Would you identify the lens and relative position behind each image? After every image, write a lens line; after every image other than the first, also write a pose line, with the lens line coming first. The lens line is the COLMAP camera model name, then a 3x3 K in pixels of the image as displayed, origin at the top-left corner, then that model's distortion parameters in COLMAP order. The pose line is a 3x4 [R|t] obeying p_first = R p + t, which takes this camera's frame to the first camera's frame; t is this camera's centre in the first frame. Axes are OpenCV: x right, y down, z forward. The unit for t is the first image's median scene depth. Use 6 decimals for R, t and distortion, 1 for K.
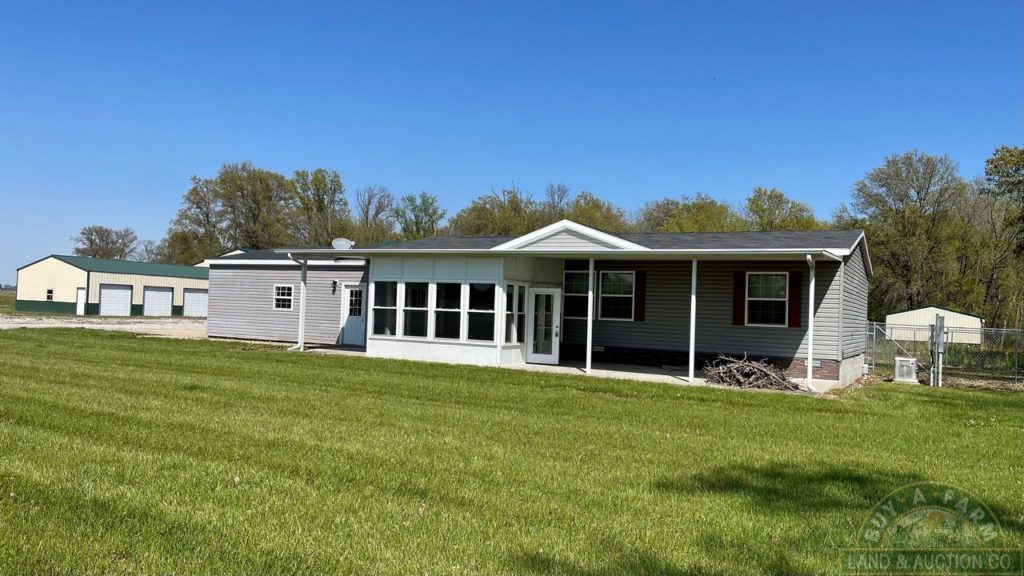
lens RADIAL K [[752.6, 0, 514.0], [0, 752.6, 293.1], [0, 0, 1]] dist [0.042393, -0.079711]
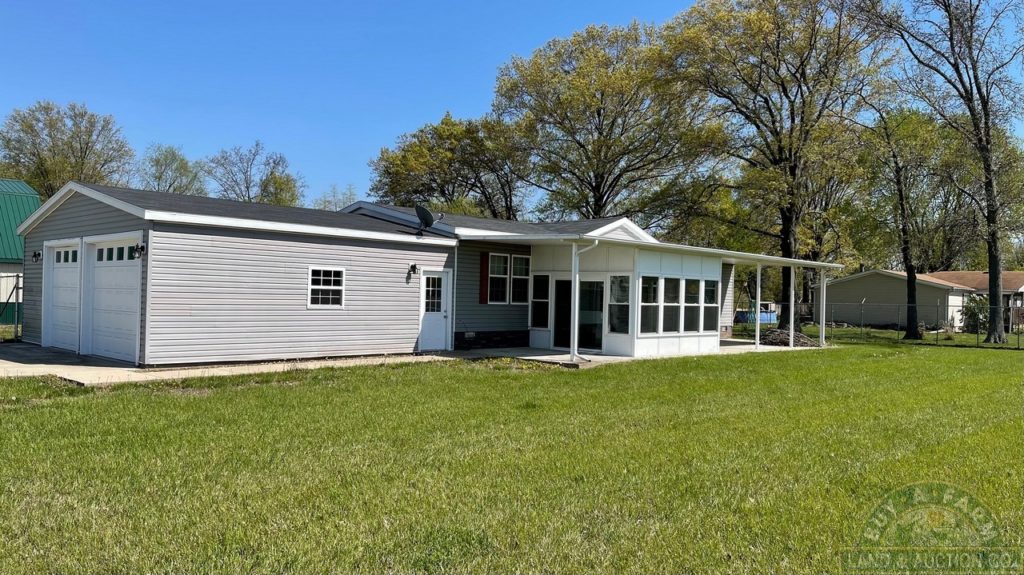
lens RADIAL K [[752.6, 0, 514.0], [0, 752.6, 292.6], [0, 0, 1]] dist [0.042393, -0.079711]
pose [[0.306200, -0.027398, 0.951573, -0.892955], [-0.036087, 0.998533, 0.040362, -0.021895], [-0.951283, -0.046699, 0.304762, 0.692307]]
